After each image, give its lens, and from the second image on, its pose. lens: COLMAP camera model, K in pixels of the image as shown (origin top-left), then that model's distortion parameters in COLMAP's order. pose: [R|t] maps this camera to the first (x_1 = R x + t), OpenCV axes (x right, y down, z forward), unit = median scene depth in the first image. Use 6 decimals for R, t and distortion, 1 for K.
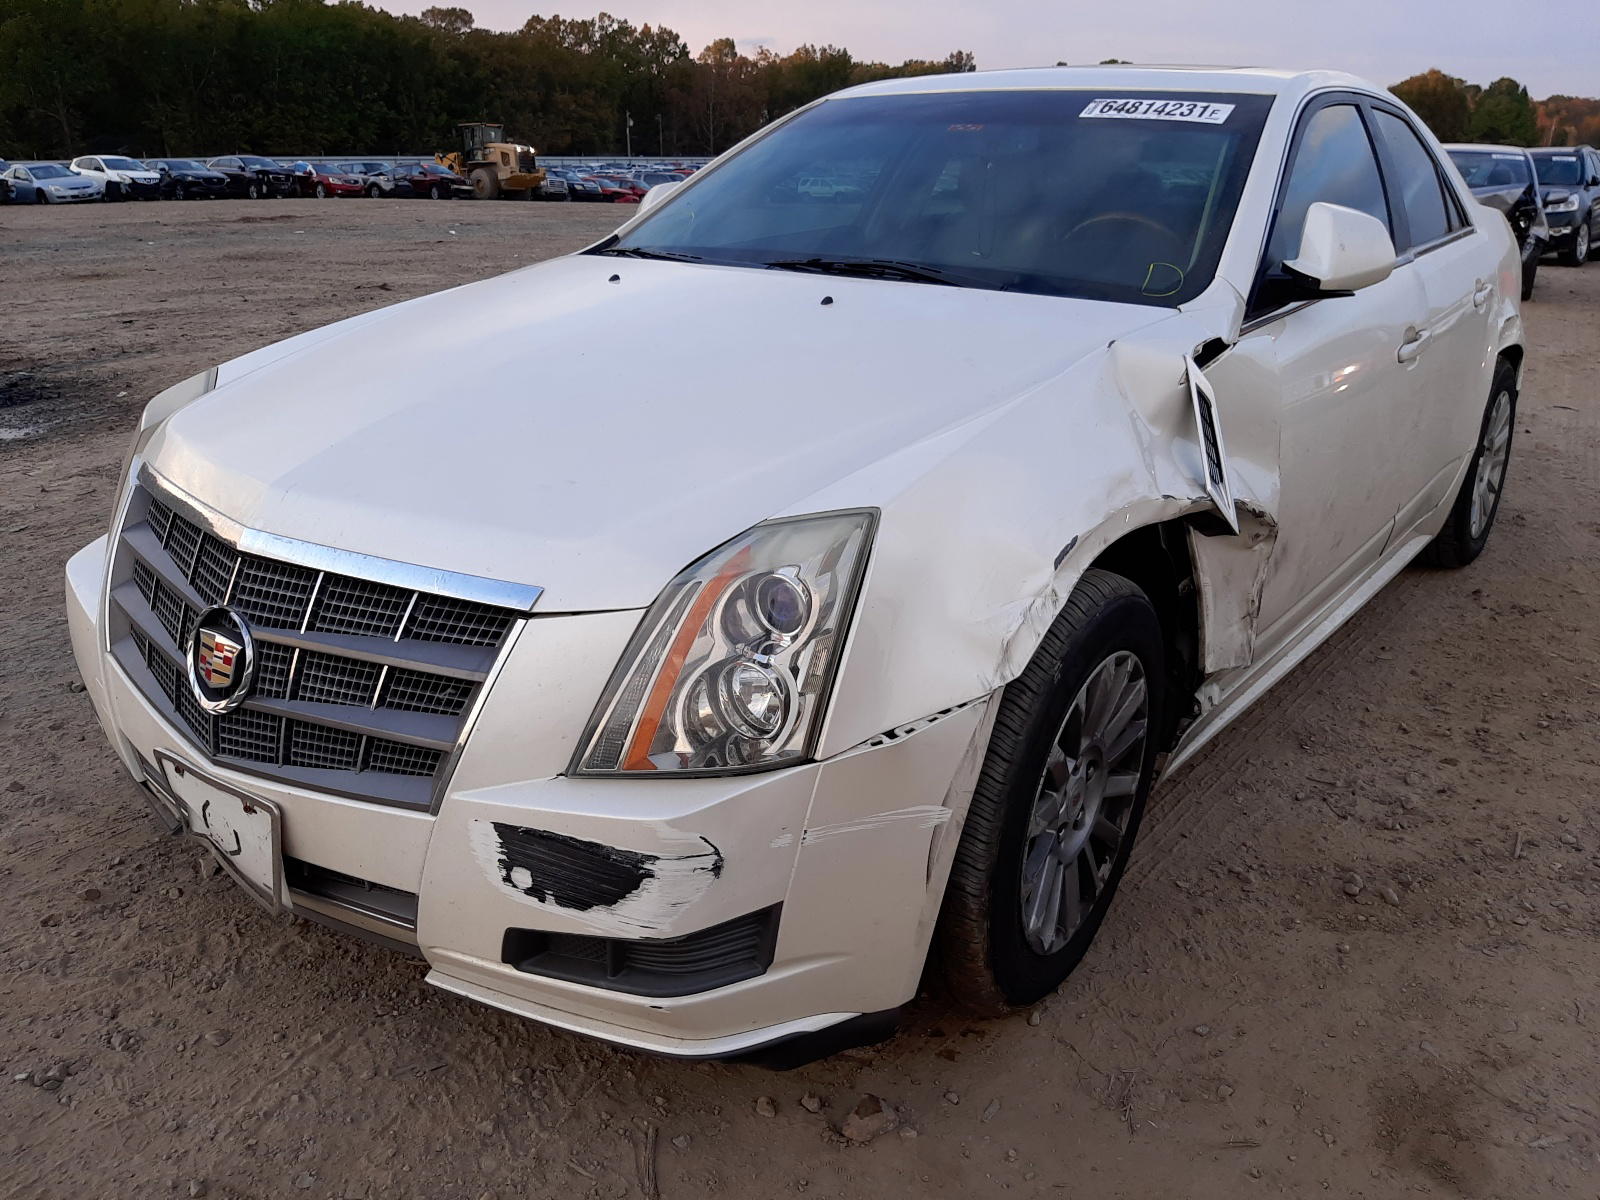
lens RADIAL K [[1285.4, 0, 800.0], [0, 1285.4, 600.0], [0, 0, 1]] dist [0.124987, -0.328613]
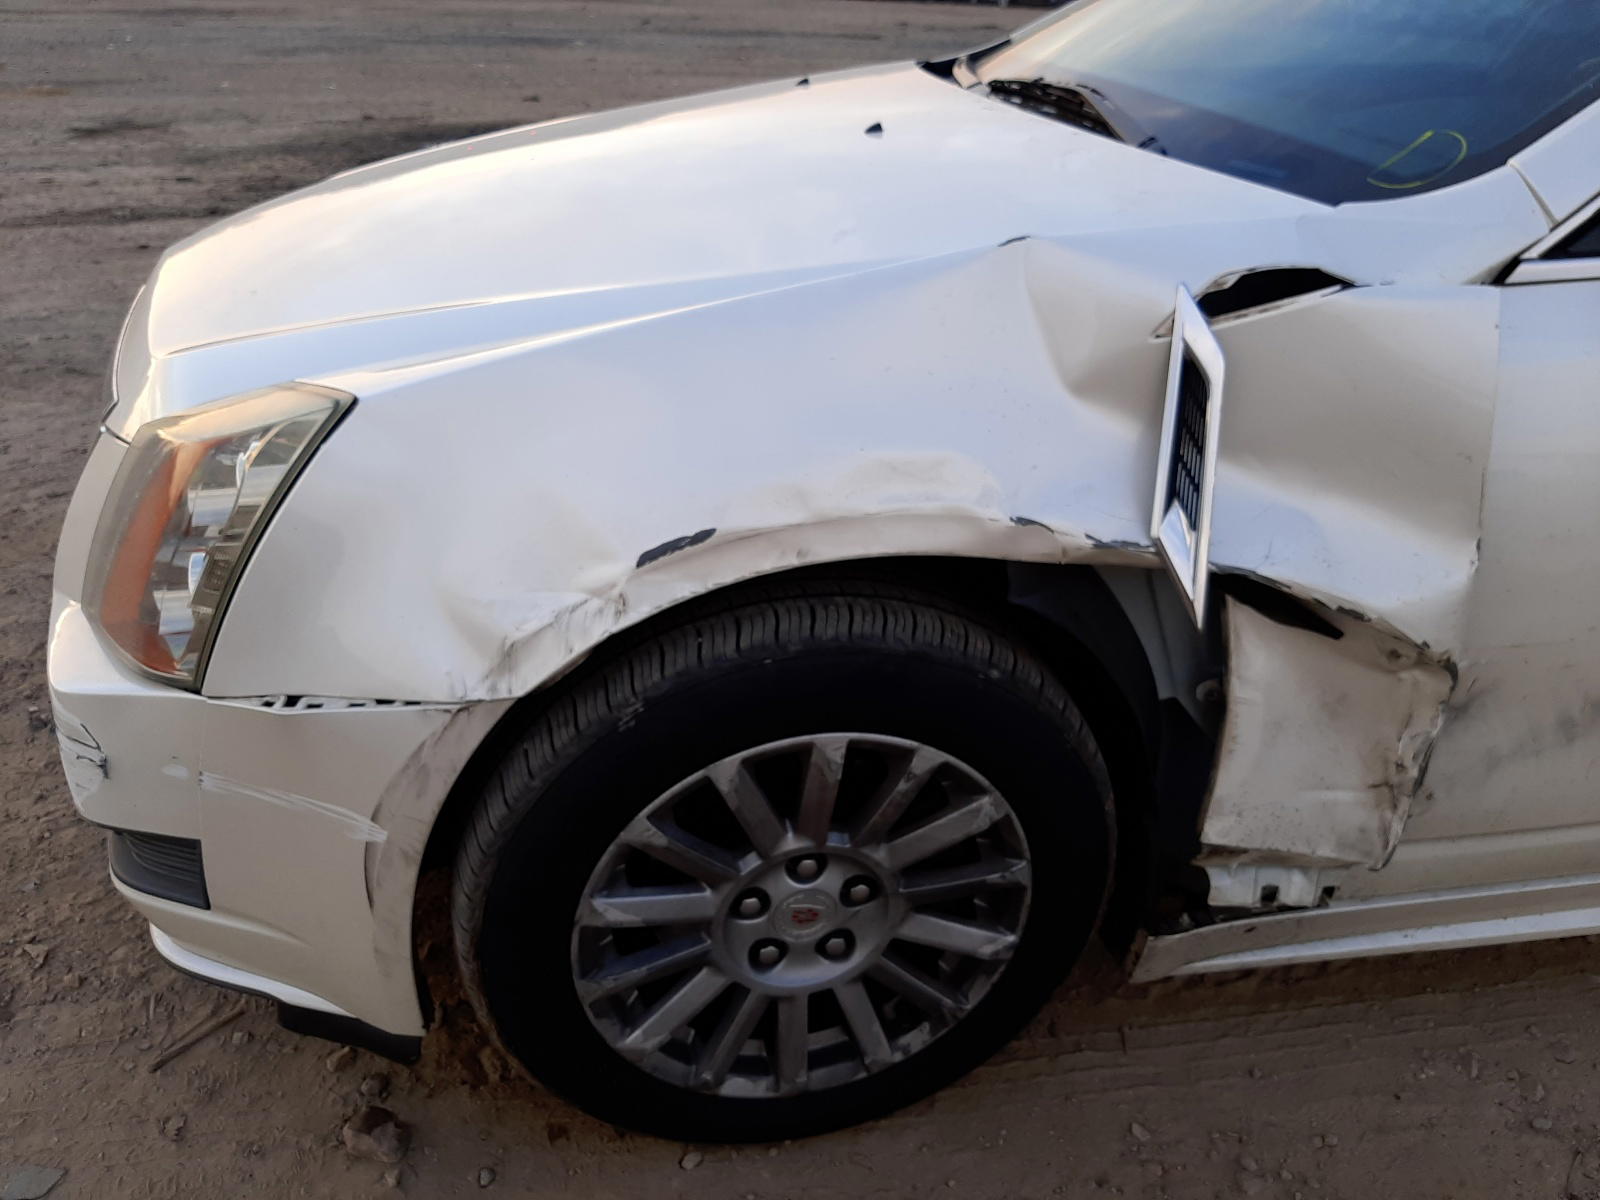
lens RADIAL K [[1285.4, 0, 800.0], [0, 1285.4, 600.0], [0, 0, 1]] dist [0.124987, -0.328613]
pose [[0.727662, 0.321421, -0.605967, 0.645893], [-0.248066, 0.946935, 0.204395, -0.157828], [0.639509, 0.001589, 0.768782, 0.551688]]
